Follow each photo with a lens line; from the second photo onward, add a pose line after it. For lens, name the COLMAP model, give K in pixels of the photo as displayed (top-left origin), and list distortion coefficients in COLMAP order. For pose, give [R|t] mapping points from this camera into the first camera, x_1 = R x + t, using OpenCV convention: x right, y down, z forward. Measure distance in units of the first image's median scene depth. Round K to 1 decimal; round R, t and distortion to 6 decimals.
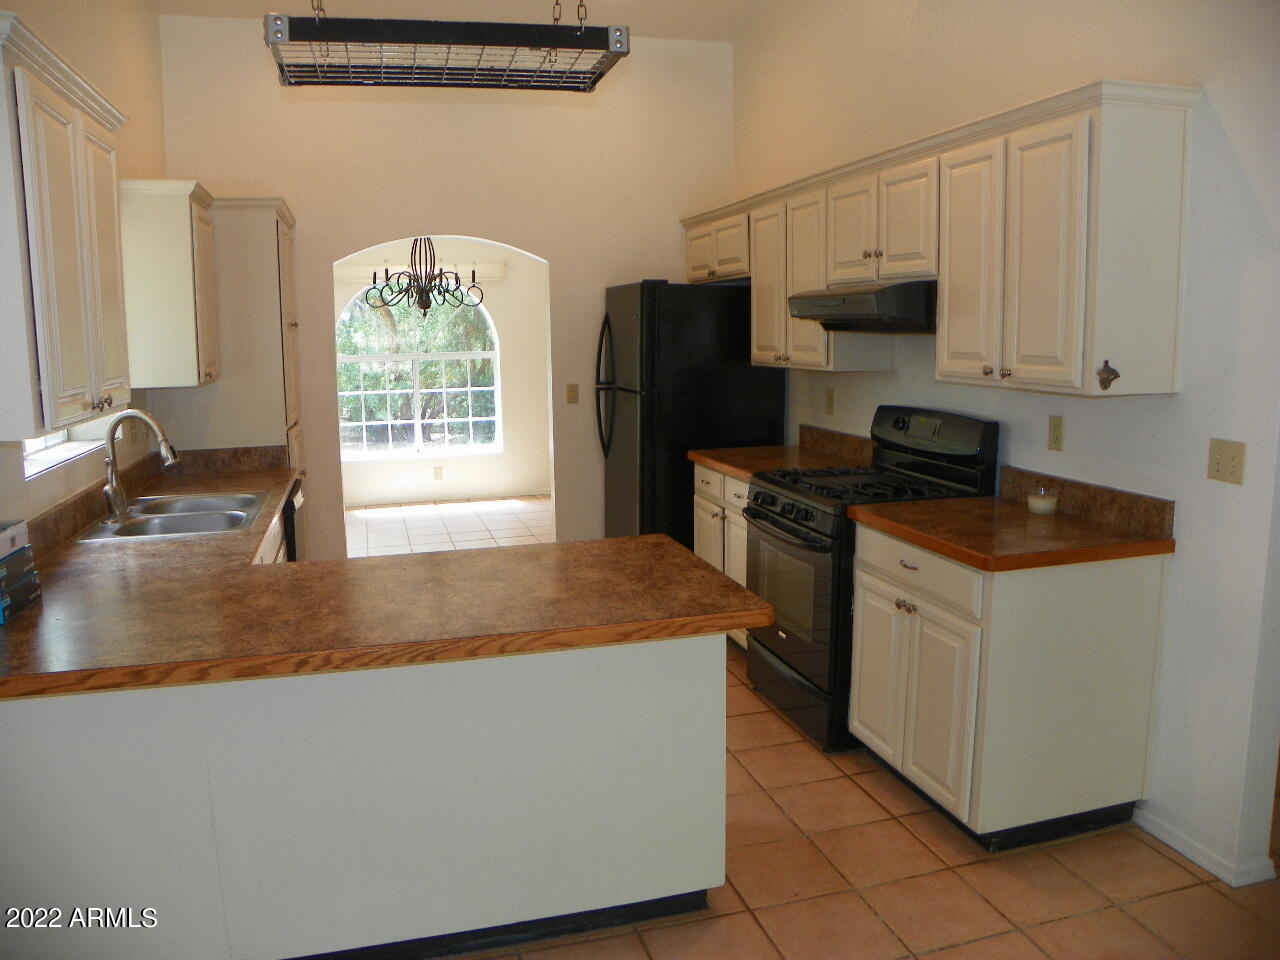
lens RADIAL K [[970.2, 0, 633.2], [0, 970.2, 475.9], [0, 0, 1]] dist [-0.155743, 0.098971]
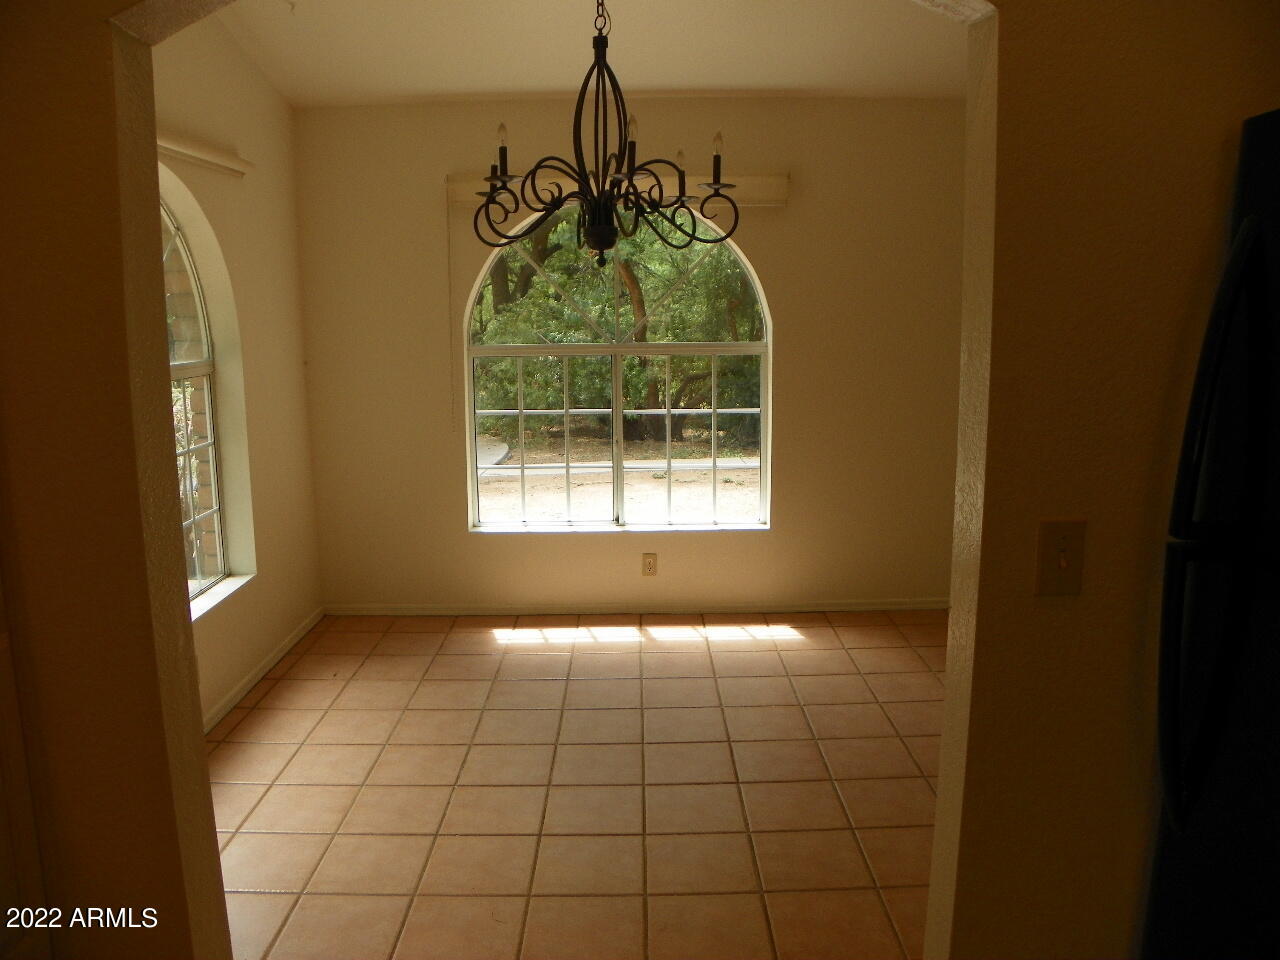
lens RADIAL K [[970.2, 0, 633.2], [0, 970.2, 475.9], [0, 0, 1]] dist [-0.155743, 0.098971]
pose [[0.962029, 0.049892, -0.268350, -0.066463], [-0.043307, 0.998599, 0.030407, -0.069132], [0.269491, -0.017631, 0.962841, 0.469169]]
